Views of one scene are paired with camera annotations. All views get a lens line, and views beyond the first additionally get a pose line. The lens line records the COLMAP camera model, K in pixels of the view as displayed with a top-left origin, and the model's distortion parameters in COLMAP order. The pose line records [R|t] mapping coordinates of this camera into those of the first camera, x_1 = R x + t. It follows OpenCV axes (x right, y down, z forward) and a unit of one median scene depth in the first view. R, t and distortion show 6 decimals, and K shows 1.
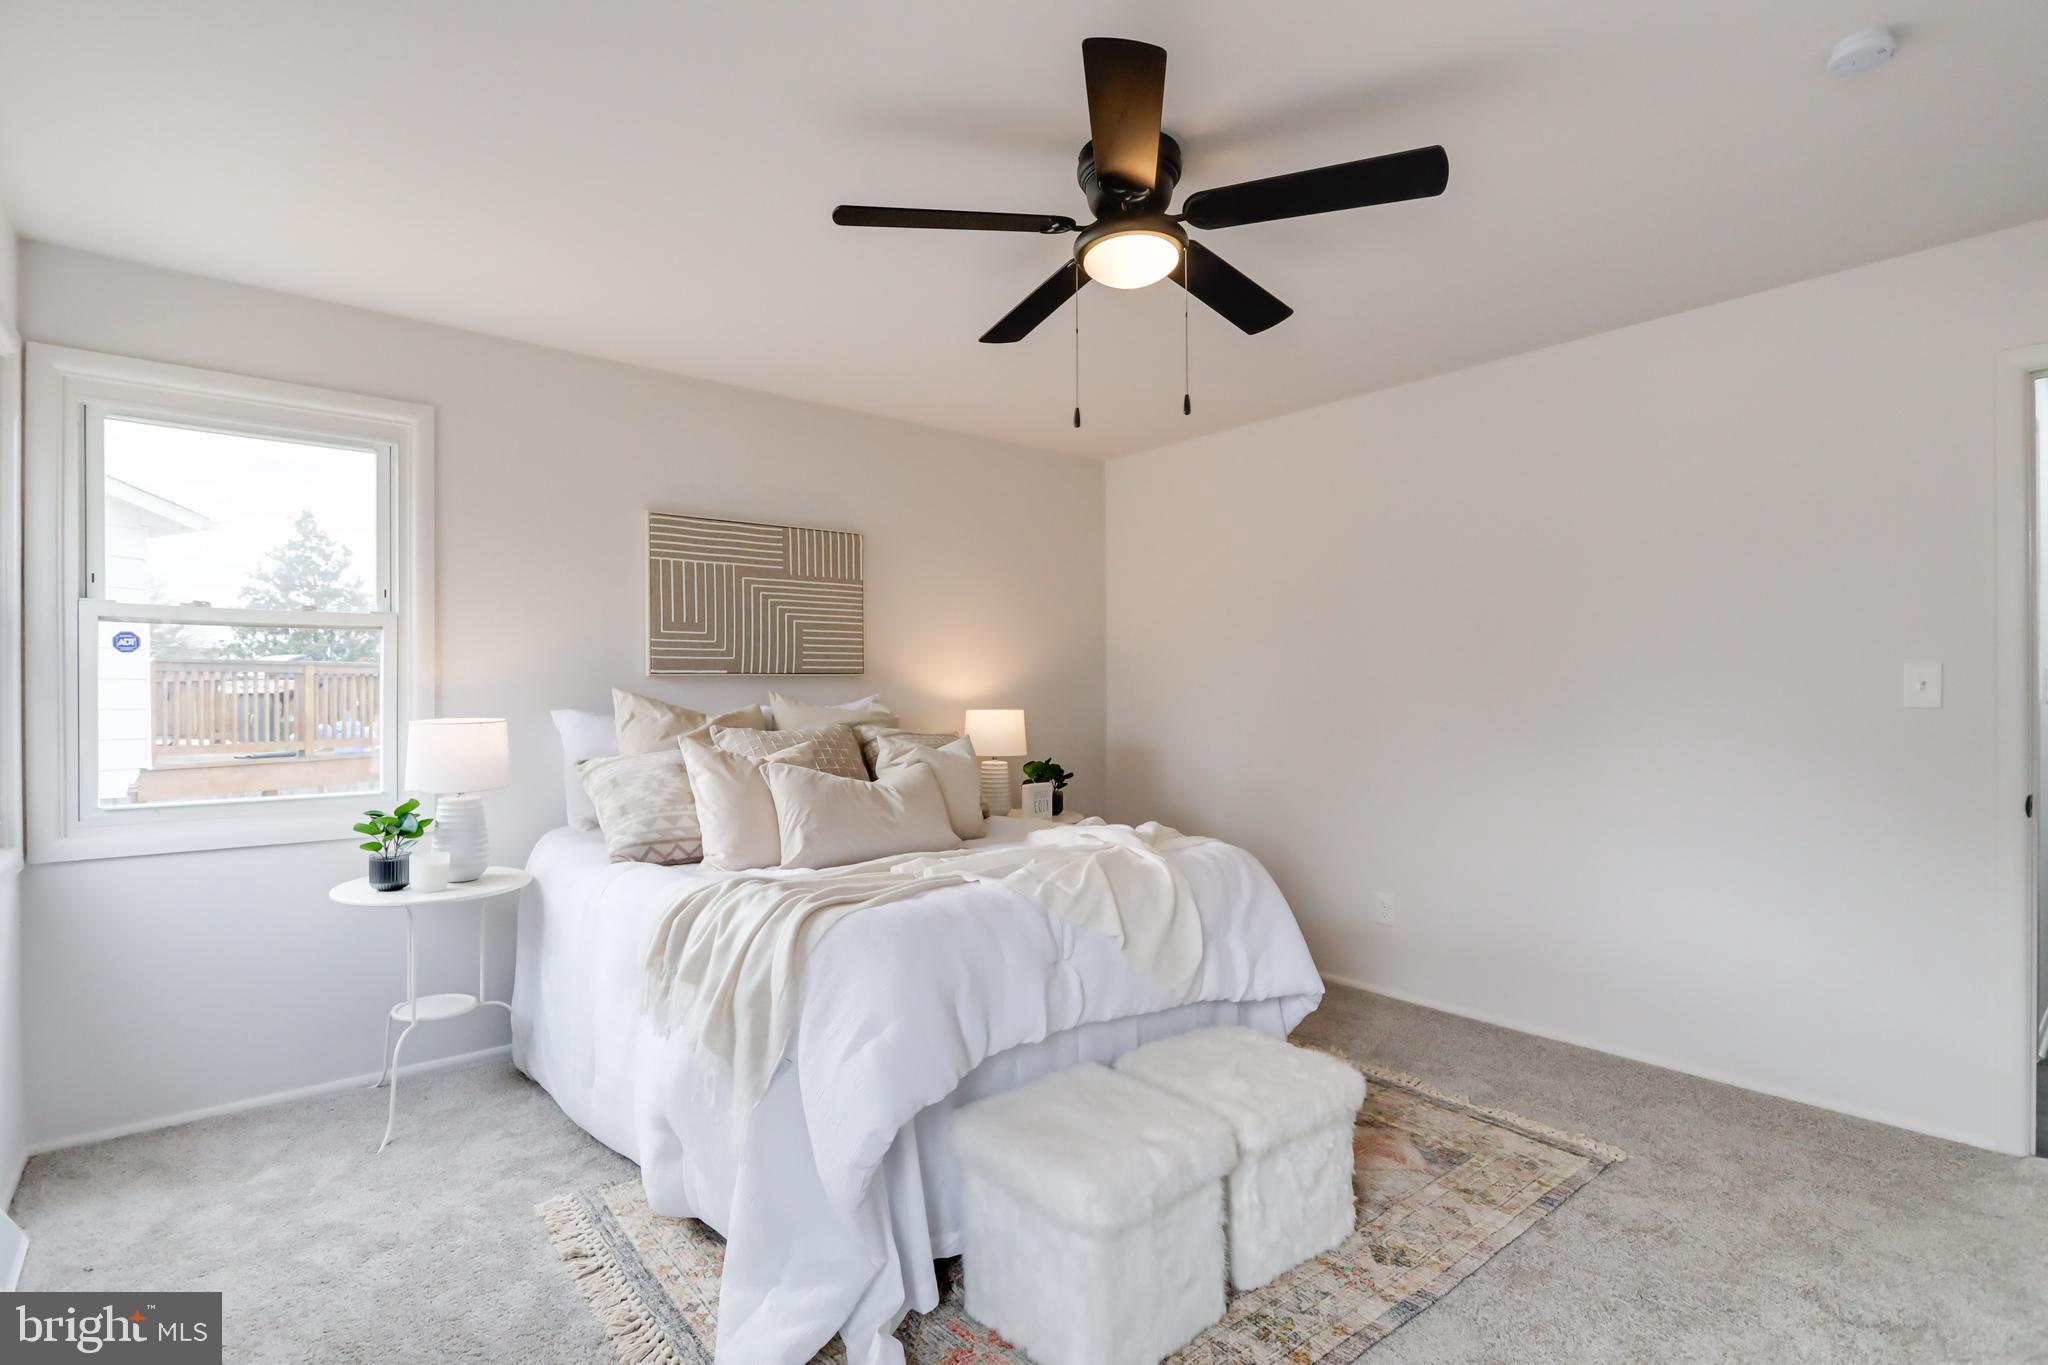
lens RADIAL K [[967.8, 0, 1021.5], [0, 967.8, 689.1], [0, 0, 1]] dist [-0.003722, -0.000352]
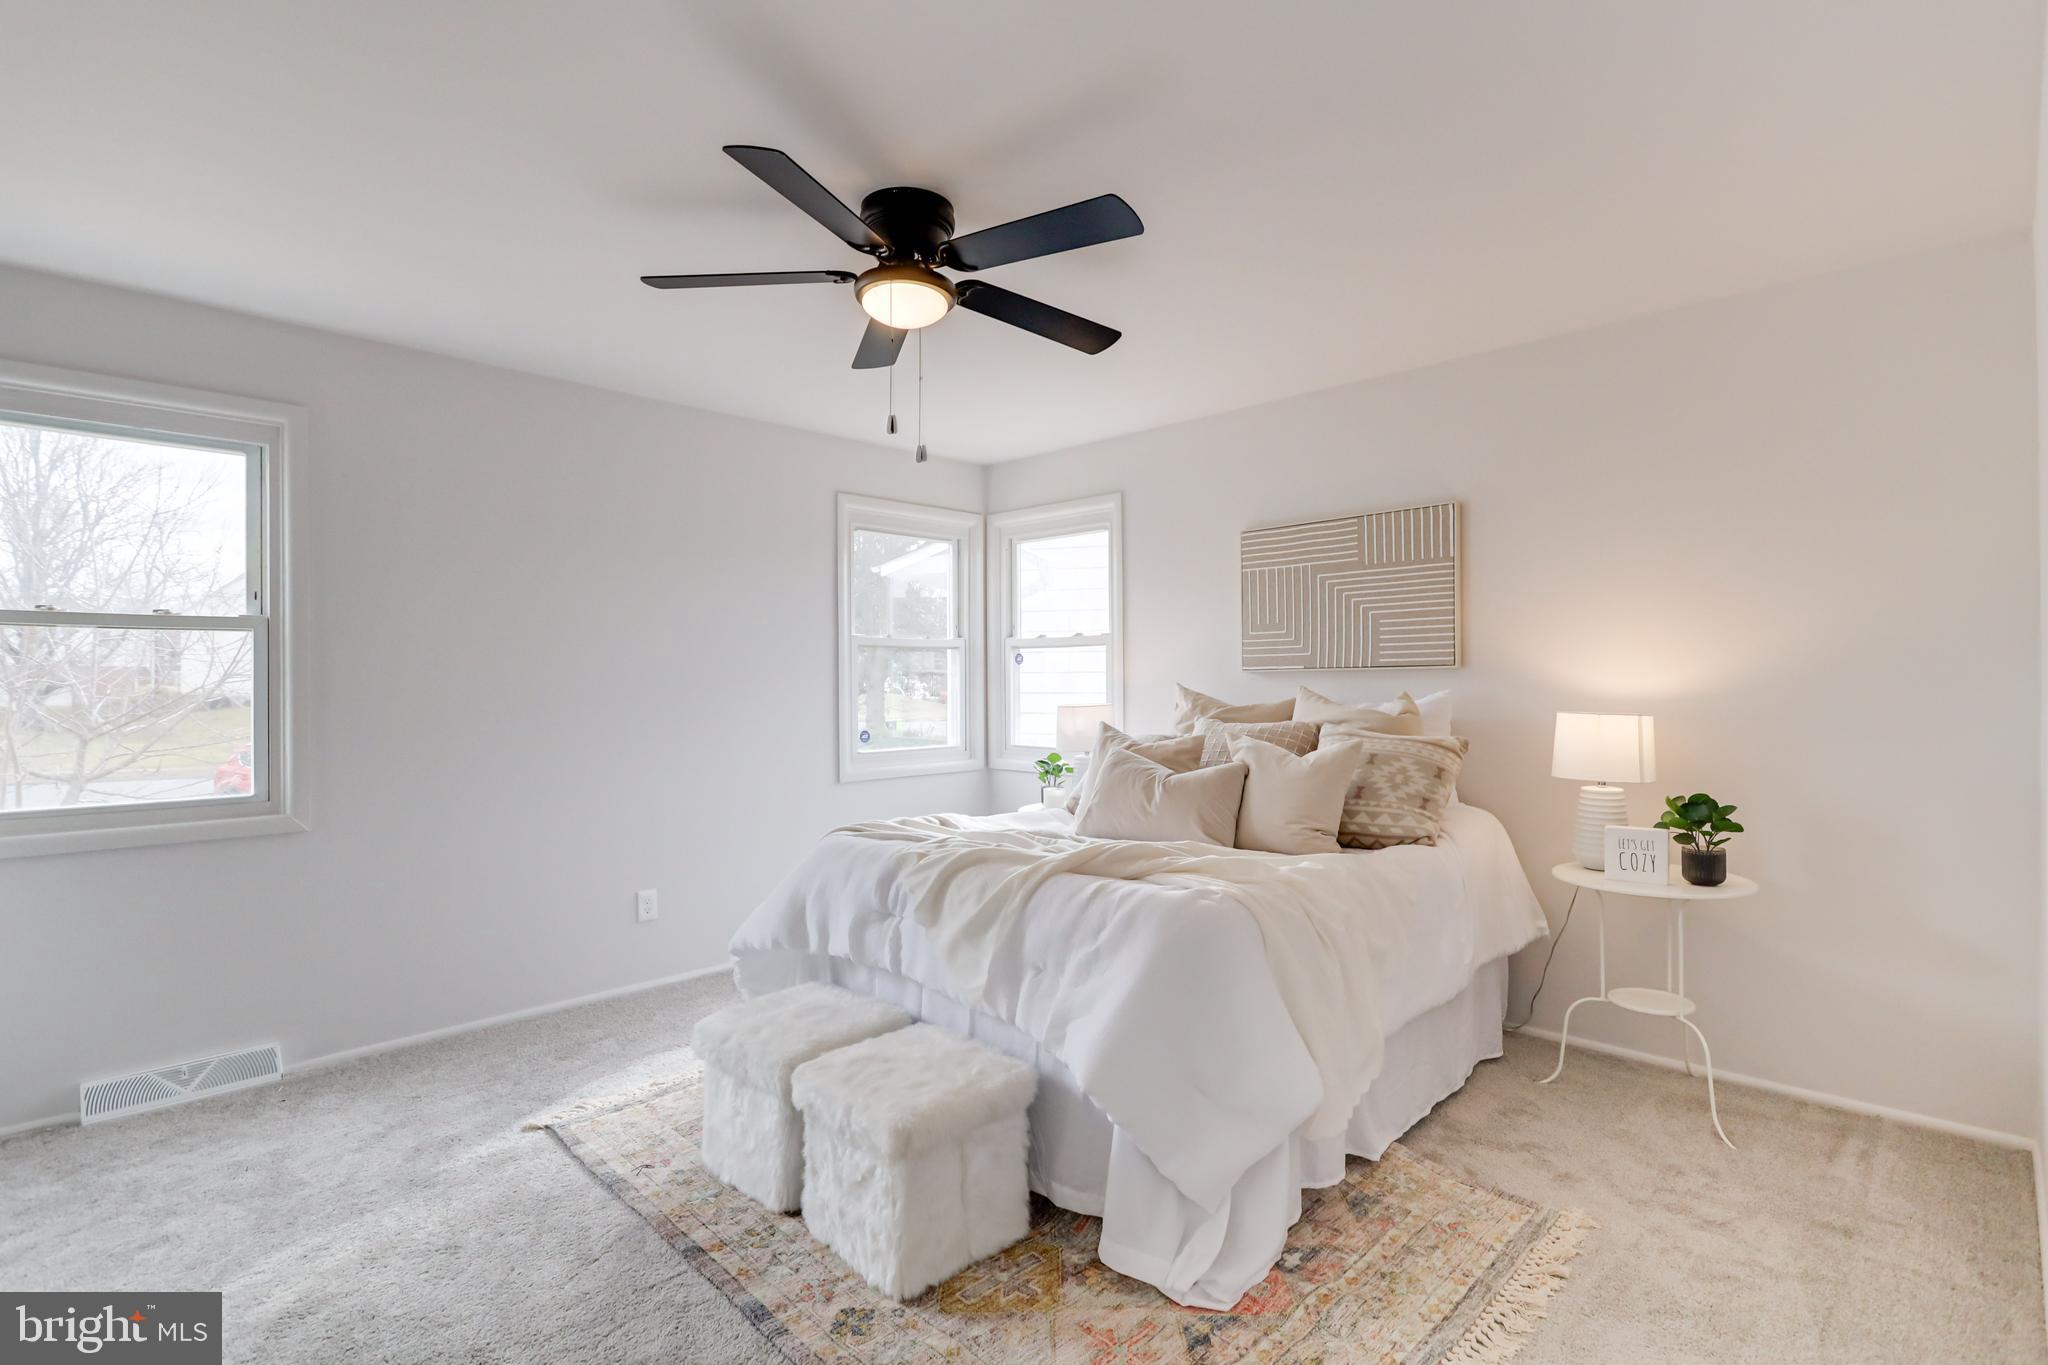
lens RADIAL K [[967.8, 0, 1021.5], [0, 967.8, 678.6], [0, 0, 1]] dist [-0.003722, -0.000352]
pose [[0.105121, -0.002525, -0.994456, 0.719861], [0.003388, 0.999992, -0.002181, -0.004306], [0.994454, -0.003140, 0.105128, 0.592051]]
